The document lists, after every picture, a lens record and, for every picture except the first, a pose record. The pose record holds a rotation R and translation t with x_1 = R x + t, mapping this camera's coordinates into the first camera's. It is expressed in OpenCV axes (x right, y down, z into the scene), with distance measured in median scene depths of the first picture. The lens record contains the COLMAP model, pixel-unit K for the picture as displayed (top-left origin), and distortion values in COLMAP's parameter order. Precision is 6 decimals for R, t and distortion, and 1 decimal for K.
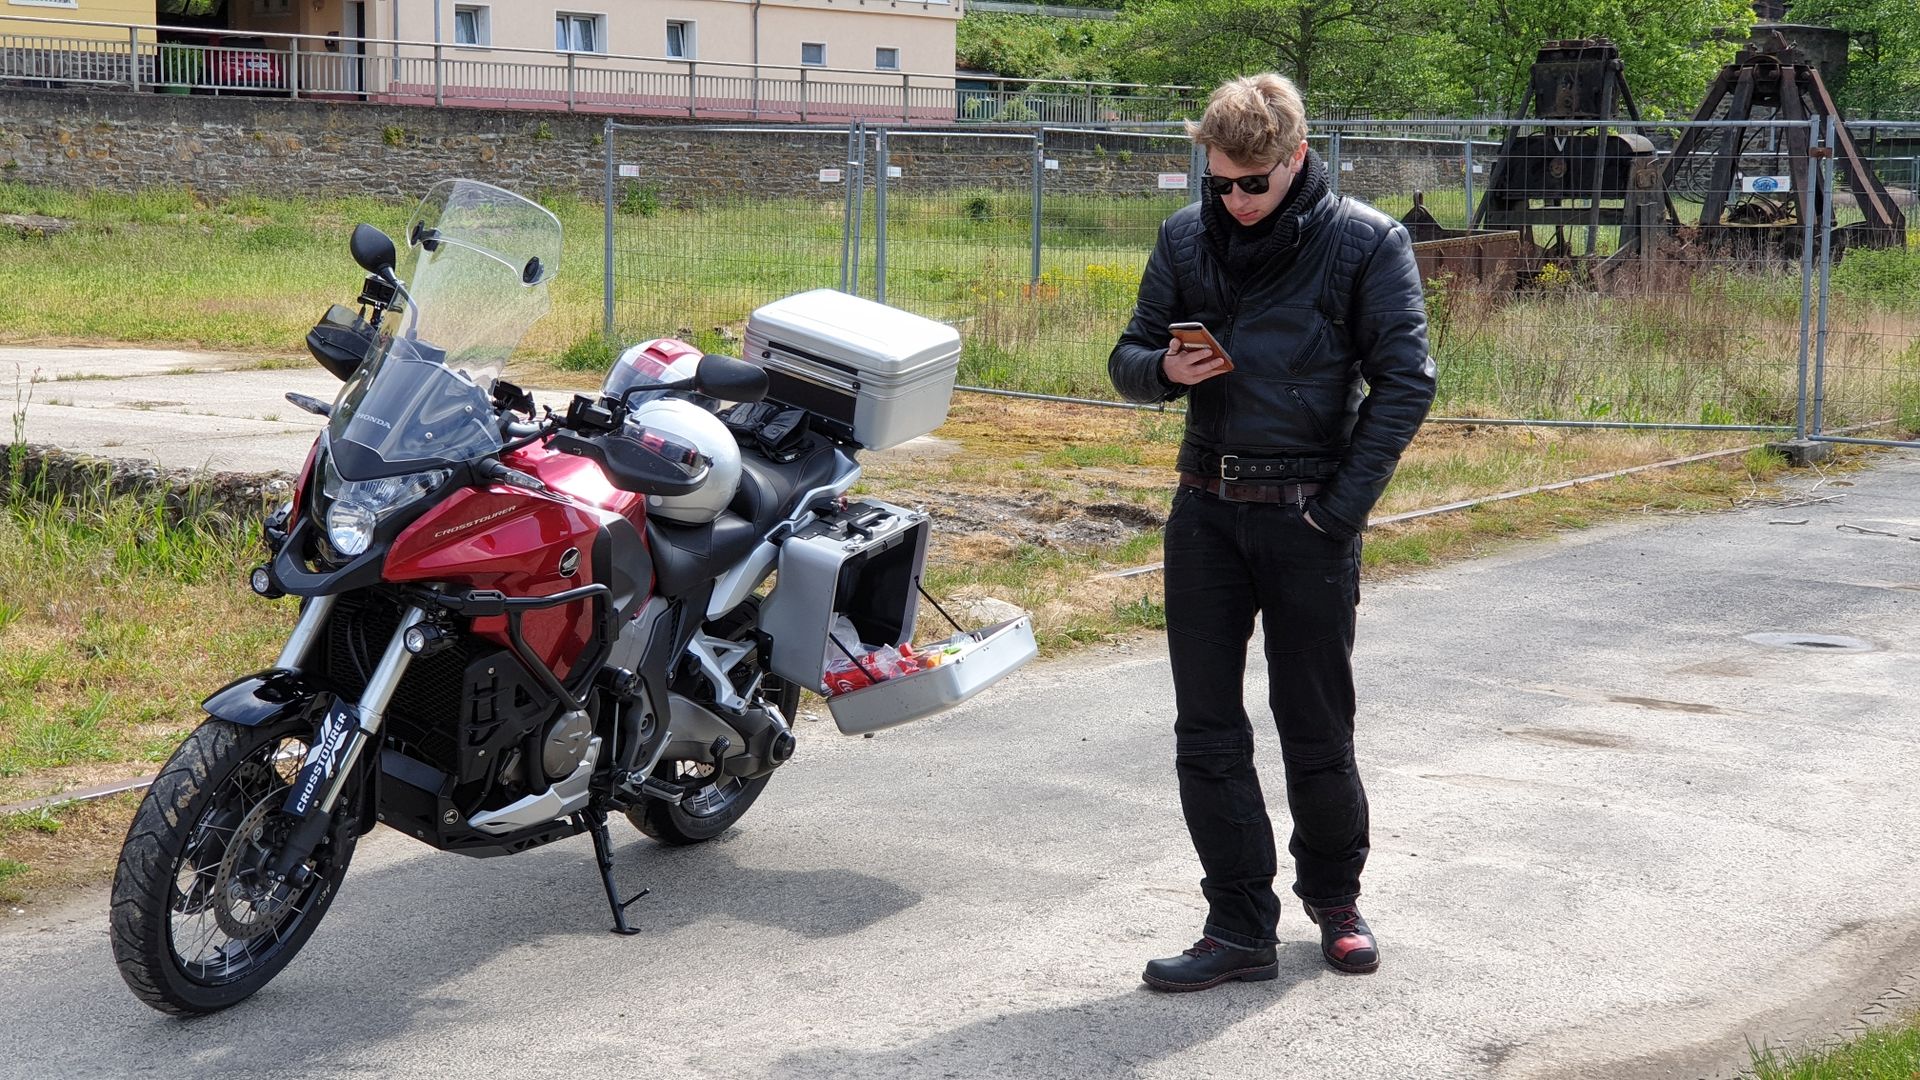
lens RADIAL K [[2867.1, 0, 960.0], [0, 2867.1, 540.0], [0, 0, 1]] dist [0.311515, -1.399283]
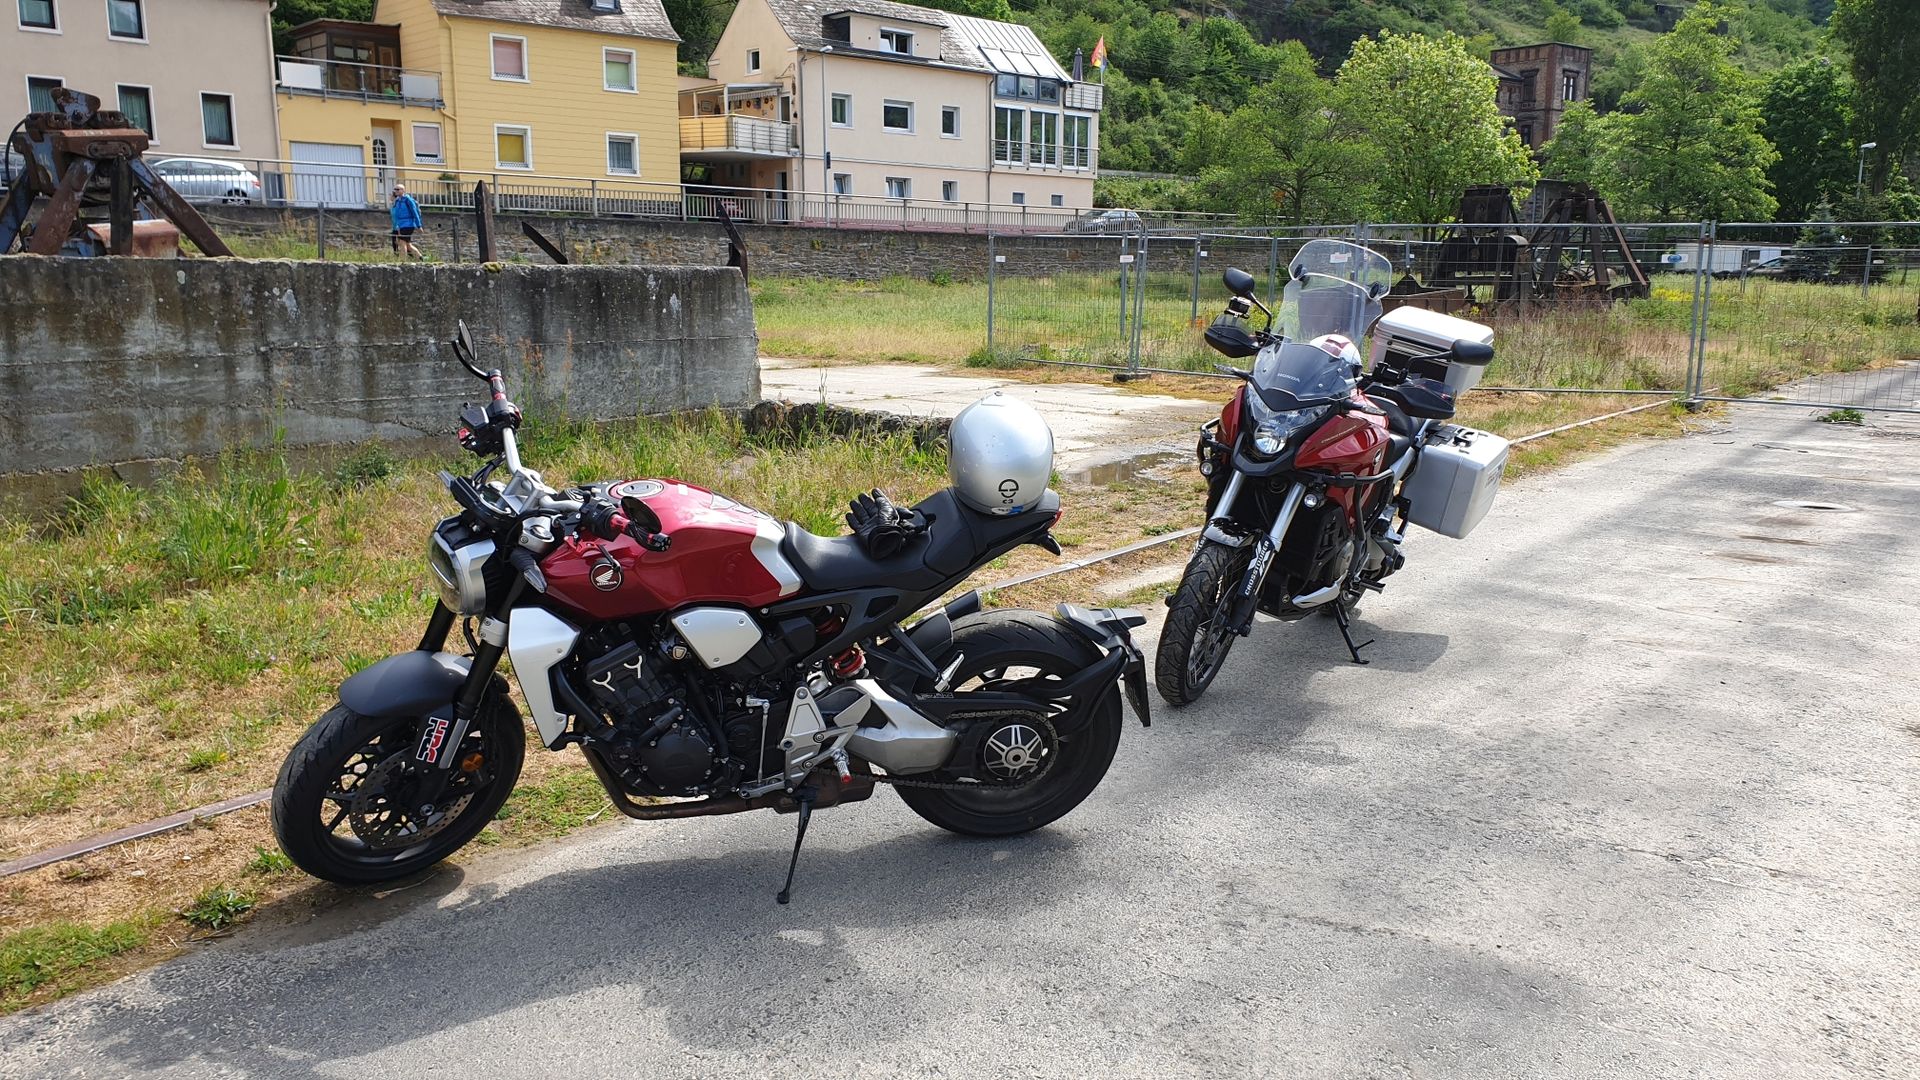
lens RADIAL K [[1518.6, 0, 960.0], [0, 1518.6, 540.0], [0, 0, 1]] dist [0.078757, -0.004261]
pose [[0.999940, -0.002918, -0.010535, -0.109417], [0.003441, 0.998748, 0.049901, 0.003019], [0.010377, -0.049934, 0.998699, 0.012745]]
